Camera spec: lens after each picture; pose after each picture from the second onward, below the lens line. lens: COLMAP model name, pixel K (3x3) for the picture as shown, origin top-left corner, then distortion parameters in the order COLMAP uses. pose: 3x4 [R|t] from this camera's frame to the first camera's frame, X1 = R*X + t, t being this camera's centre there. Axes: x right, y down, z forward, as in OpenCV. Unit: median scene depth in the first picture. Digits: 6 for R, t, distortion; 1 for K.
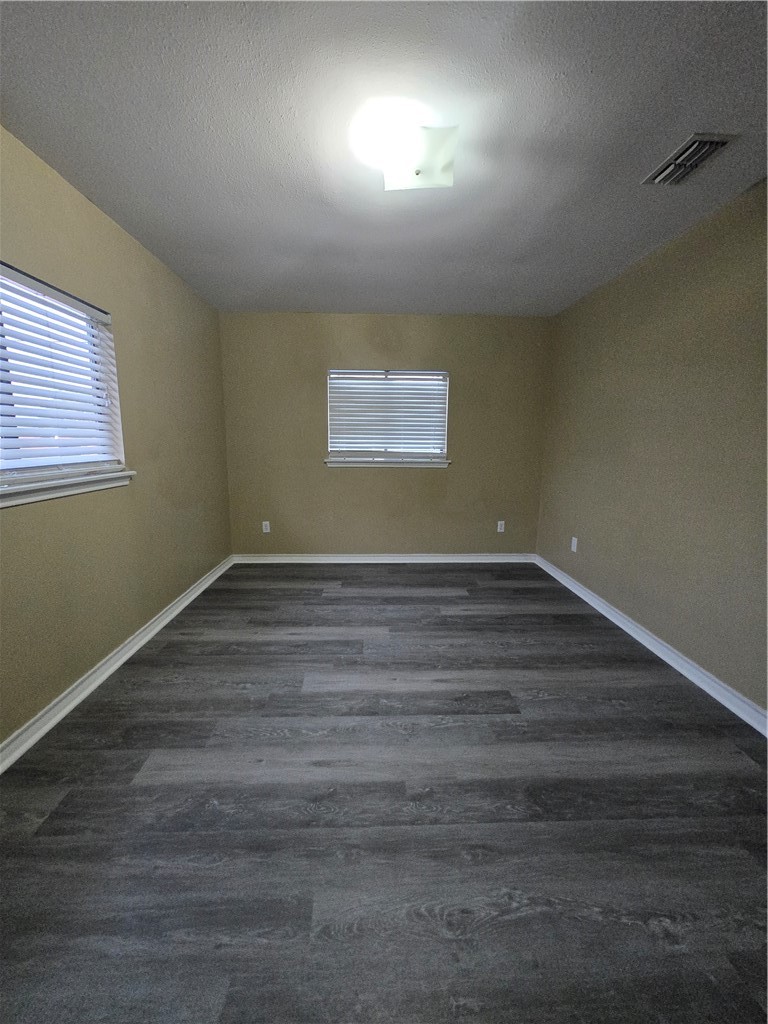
lens RADIAL K [[407.8, 0, 388.4], [0, 407.8, 505.6], [0, 0, 1]] dist [0.000805, -0.000065]
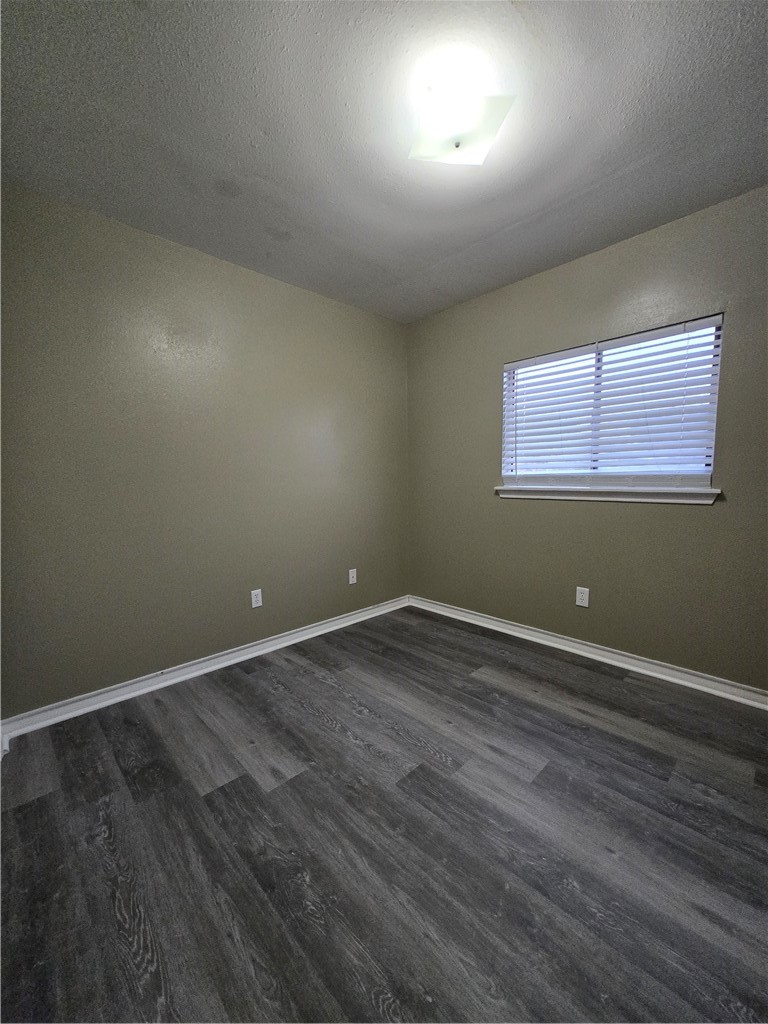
lens RADIAL K [[407.8, 0, 388.4], [0, 407.8, 505.6], [0, 0, 1]] dist [0.000805, -0.000065]
pose [[0.678769, 0.025831, -0.733897, 0.242522], [-0.071235, 0.996984, -0.030793, -0.044725], [0.730888, 0.073181, 0.678562, 0.361389]]
